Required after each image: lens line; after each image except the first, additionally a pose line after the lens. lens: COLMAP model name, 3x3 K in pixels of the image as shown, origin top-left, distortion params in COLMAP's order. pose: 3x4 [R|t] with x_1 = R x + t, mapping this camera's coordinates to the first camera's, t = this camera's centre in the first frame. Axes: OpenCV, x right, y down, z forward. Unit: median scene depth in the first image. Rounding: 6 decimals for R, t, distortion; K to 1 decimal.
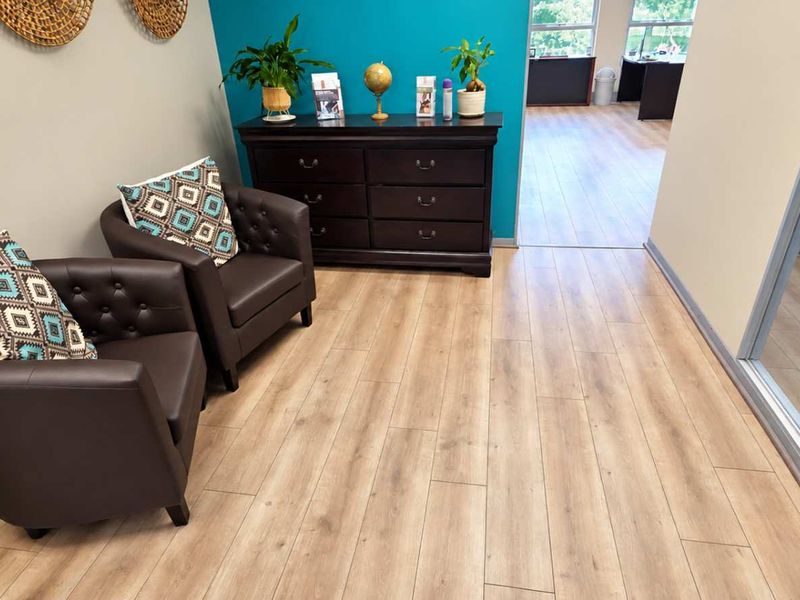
lens RADIAL K [[520.0, 0, 404.9], [0, 520.0, 299.5], [0, 0, 1]] dist [0.005242, 0.003975]
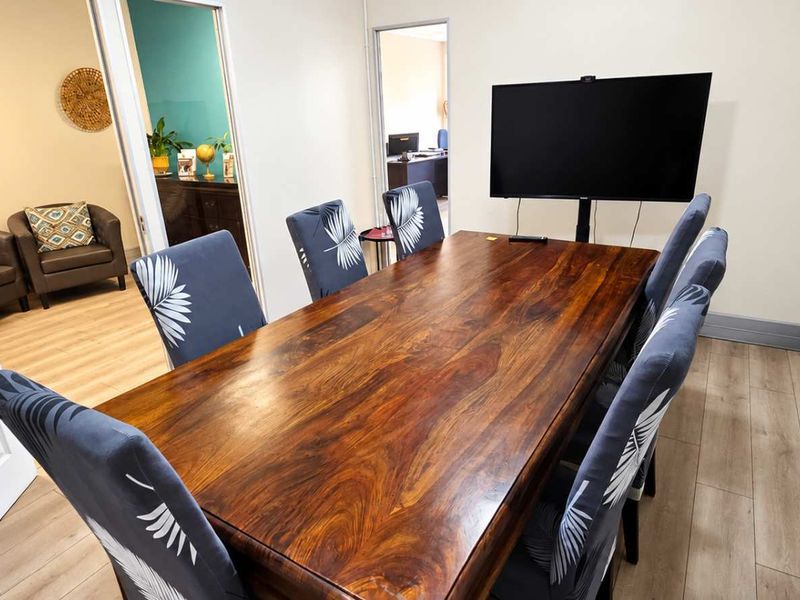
lens RADIAL K [[520.0, 0, 402.1], [0, 520.0, 299.9], [0, 0, 1]] dist [0.005242, 0.003975]
pose [[0.929453, 0.131416, -0.344741, 1.395782], [-0.174567, 0.979843, -0.097130, 0.095330], [0.325027, 0.150459, 0.933659, -0.314968]]
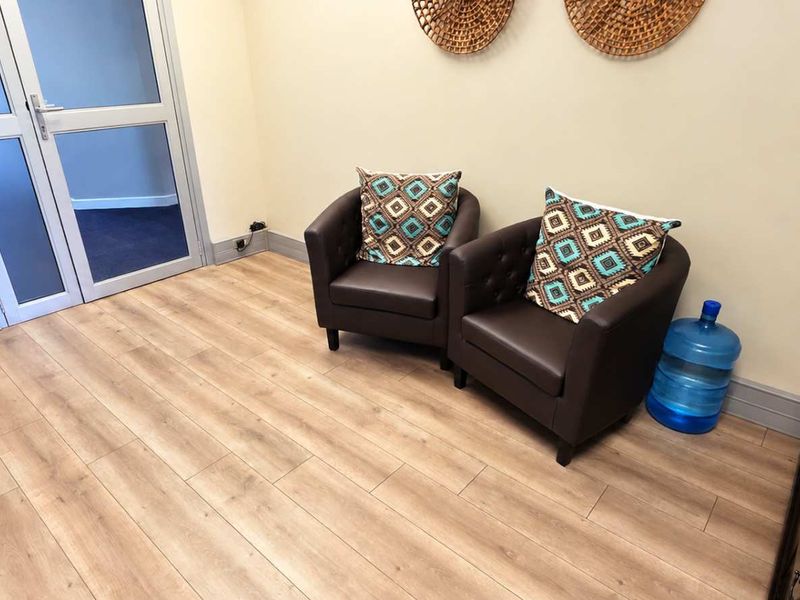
lens RADIAL K [[520.0, 0, 403.0], [0, 520.0, 304.5], [0, 0, 1]] dist [0.005242, 0.003975]
pose [[-0.515578, 0.408771, -0.753051, 0.407932], [-0.393289, 0.667920, 0.631827, -0.506159], [0.761251, 0.621923, -0.183599, 0.927295]]
